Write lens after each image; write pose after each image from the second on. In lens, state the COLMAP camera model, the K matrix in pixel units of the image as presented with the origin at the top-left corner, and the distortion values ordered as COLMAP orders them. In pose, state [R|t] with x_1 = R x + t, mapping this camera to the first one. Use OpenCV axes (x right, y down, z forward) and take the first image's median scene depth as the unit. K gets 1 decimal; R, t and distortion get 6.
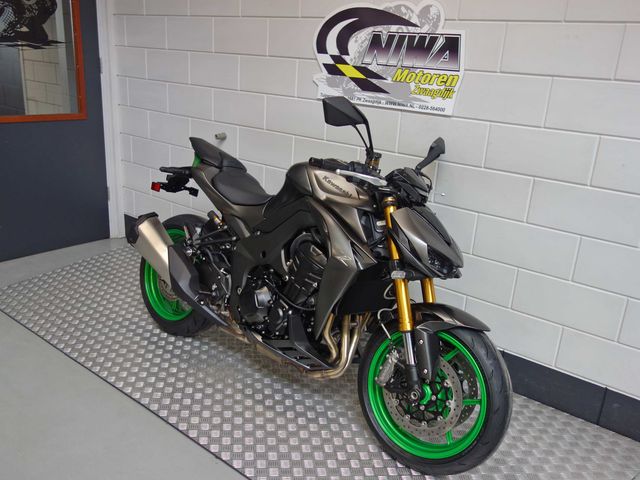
lens RADIAL K [[565.1, 0, 320.3], [0, 565.1, 257.9], [0, 0, 1]] dist [-0.000630, -0.001158]
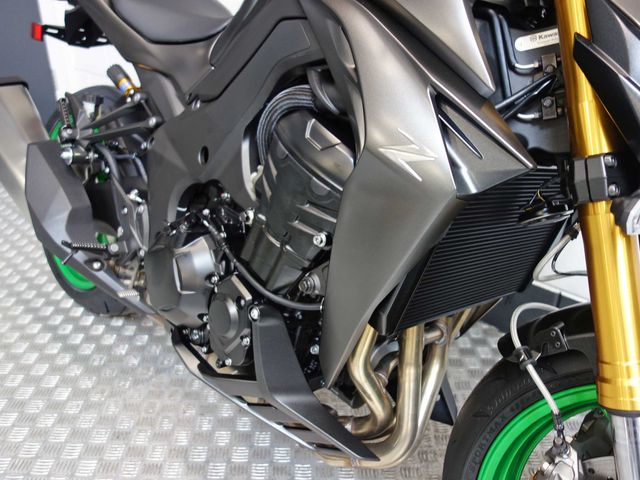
lens RADIAL K [[532.8, 0, 320.0], [0, 532.8, 240.0], [0, 0, 1]] dist [-0.002482, 0.003613]
pose [[0.993023, 0.003765, -0.117862, 0.026661], [0.009869, 0.993330, 0.114881, 0.011371], [0.117508, -0.115243, 0.986362, 0.656794]]
